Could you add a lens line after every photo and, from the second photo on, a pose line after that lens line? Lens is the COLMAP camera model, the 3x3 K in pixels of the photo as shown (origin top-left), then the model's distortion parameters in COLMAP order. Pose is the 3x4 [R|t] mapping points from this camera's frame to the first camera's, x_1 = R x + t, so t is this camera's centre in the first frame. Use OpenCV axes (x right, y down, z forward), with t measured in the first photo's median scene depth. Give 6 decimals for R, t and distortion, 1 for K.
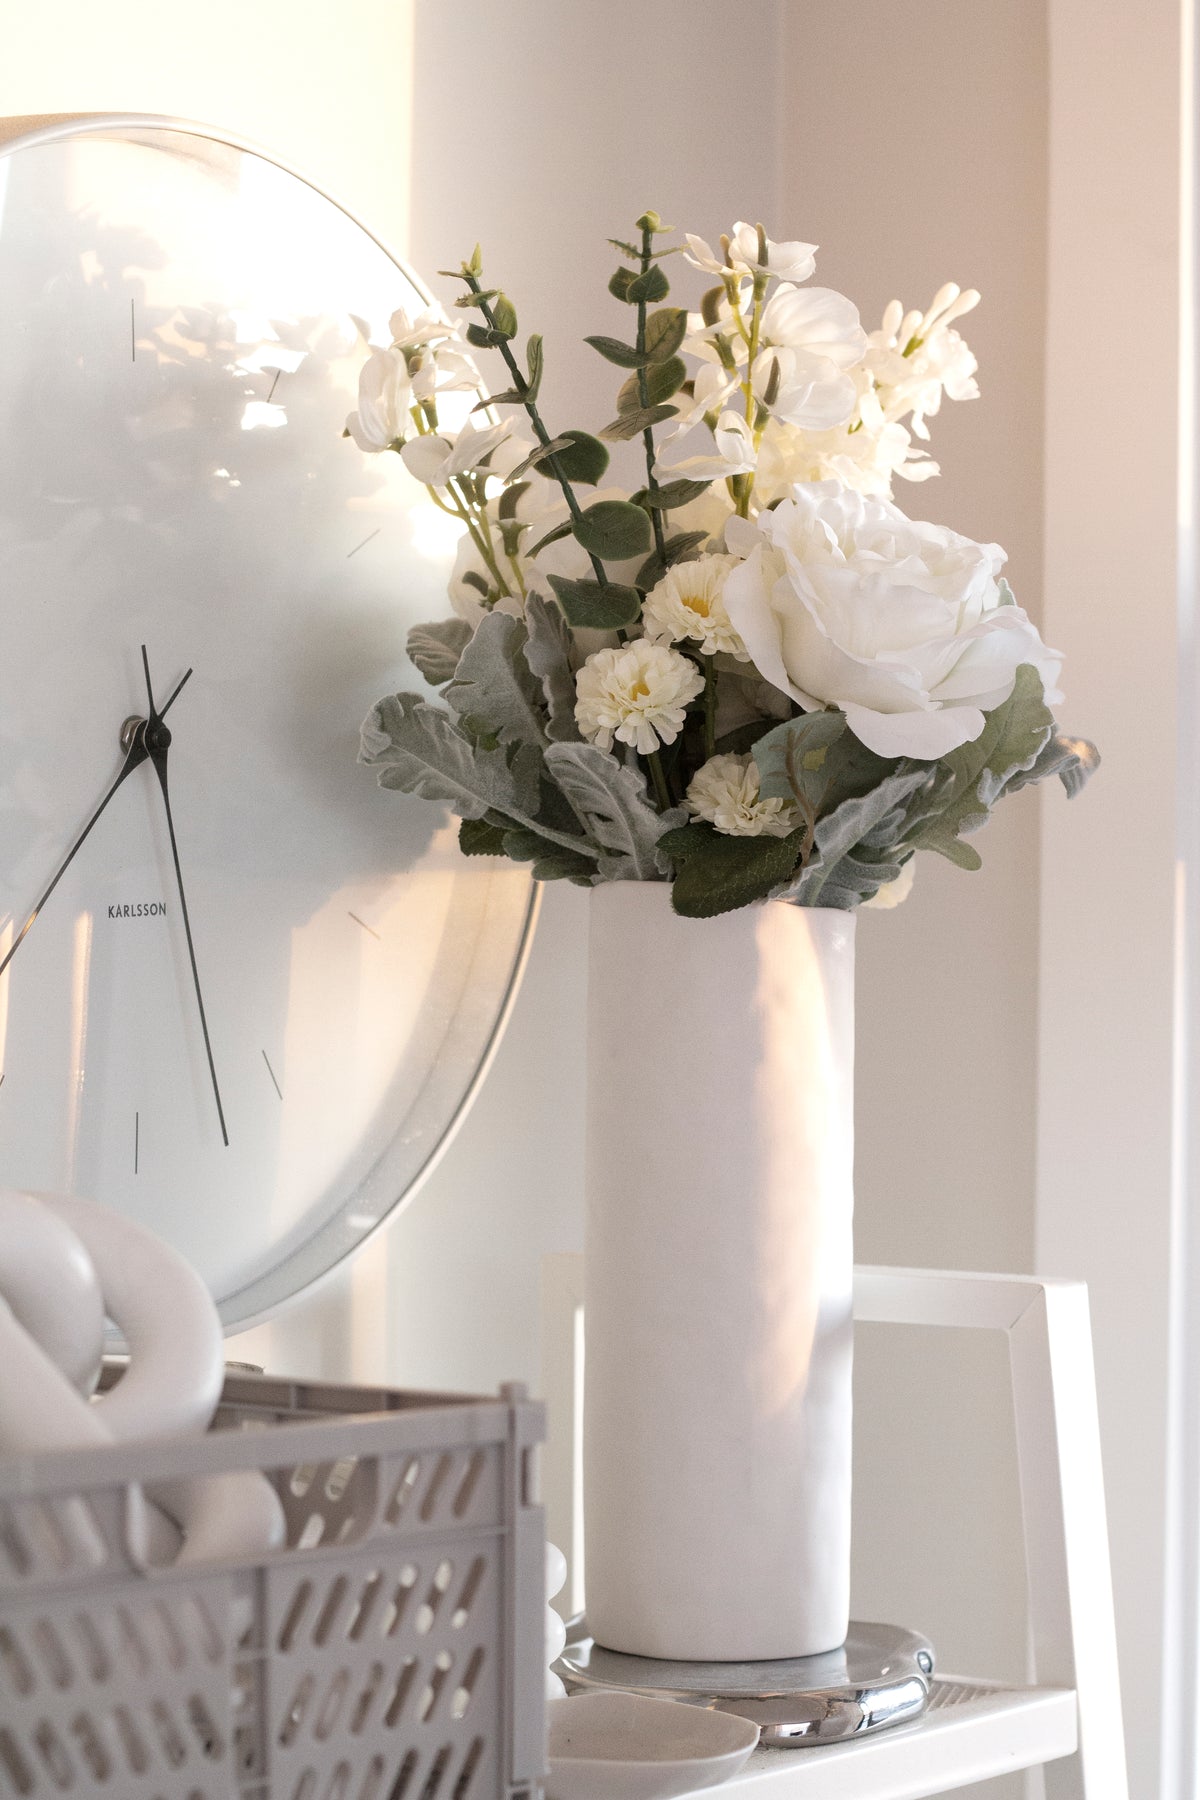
lens RADIAL K [[4458.9, 0, 603.4], [0, 4458.9, 889.8], [0, 0, 1]] dist [-0.127305, 0.000000]
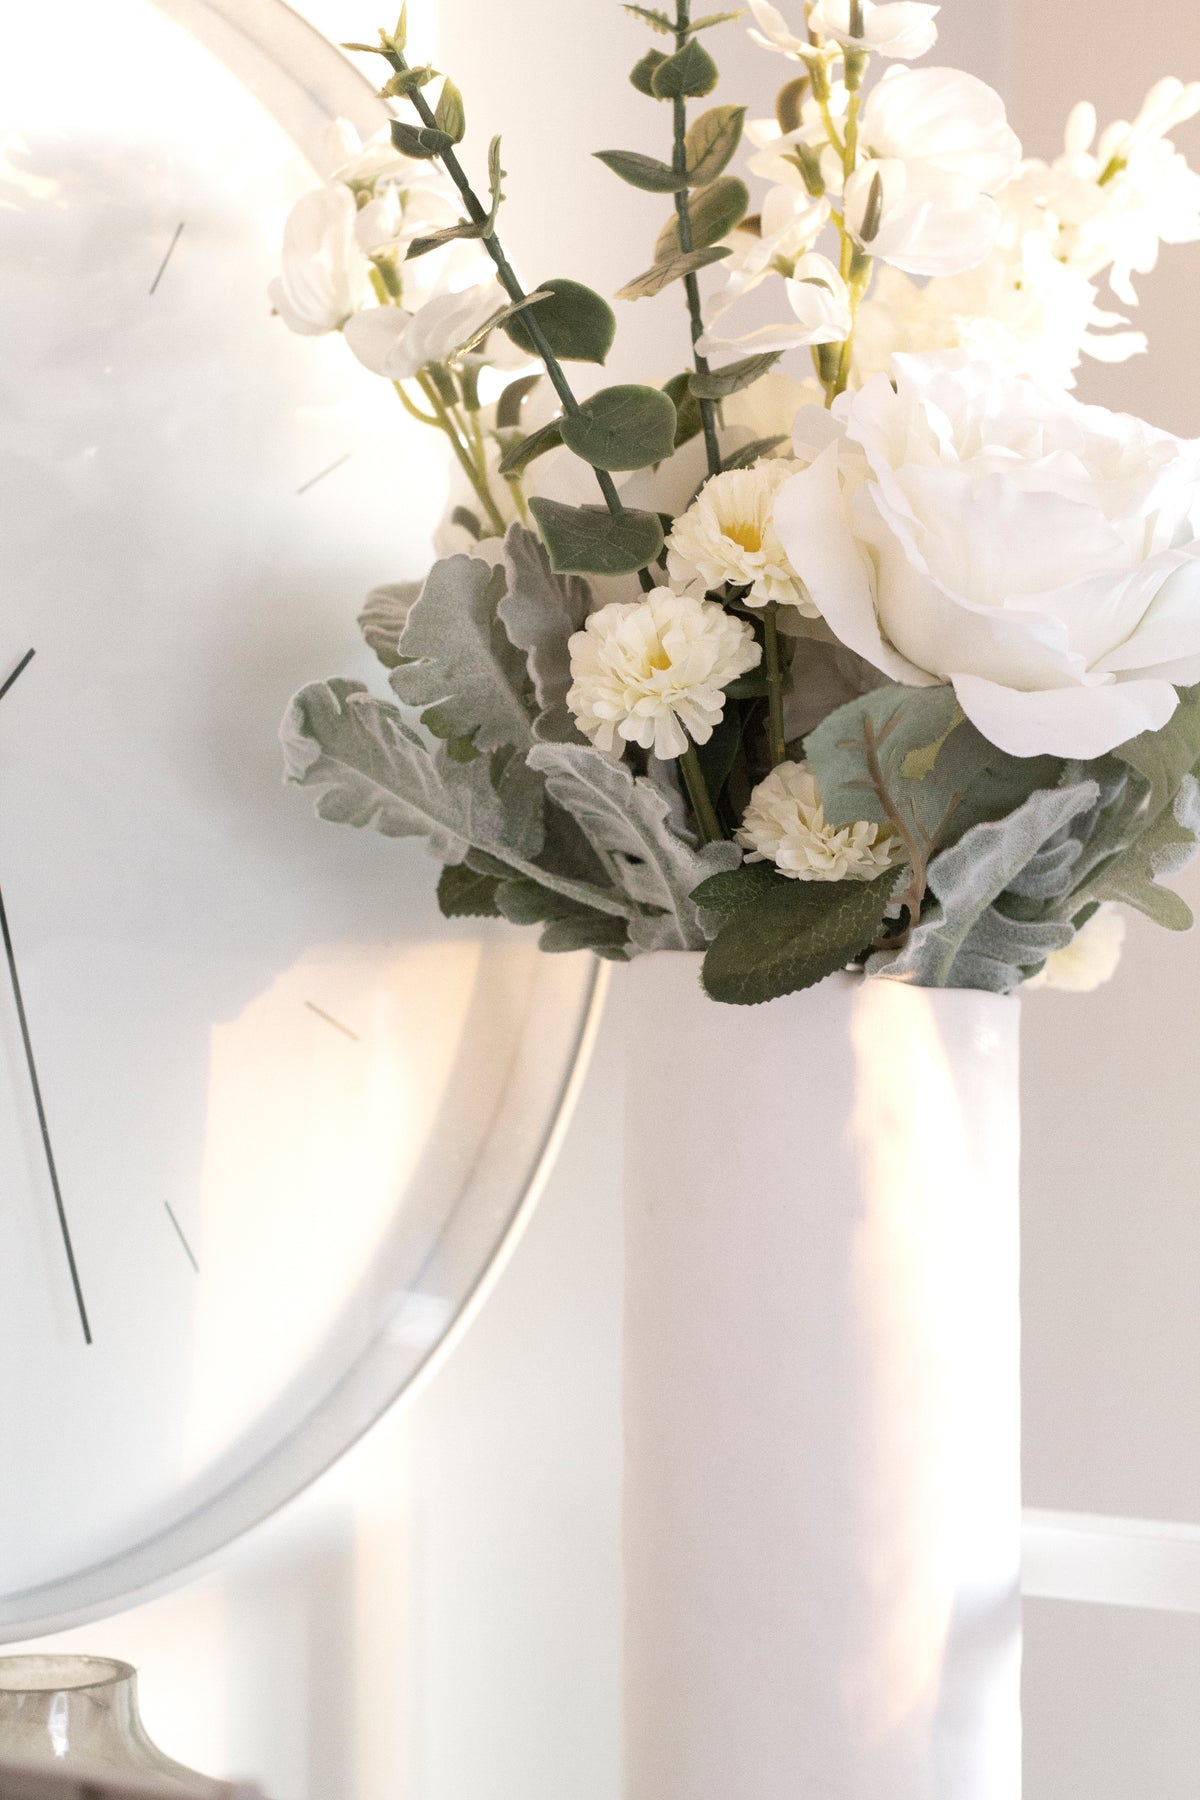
lens RADIAL K [[4458.9, 0, 595.4], [0, 4458.9, 916.0], [0, 0, 1]] dist [-0.127305, 0.000000]
pose [[0.991235, -0.010826, -0.131665, 0.083801], [0.008709, 0.999824, -0.016638, 0.003782], [0.131822, 0.015345, 0.991155, 0.330172]]
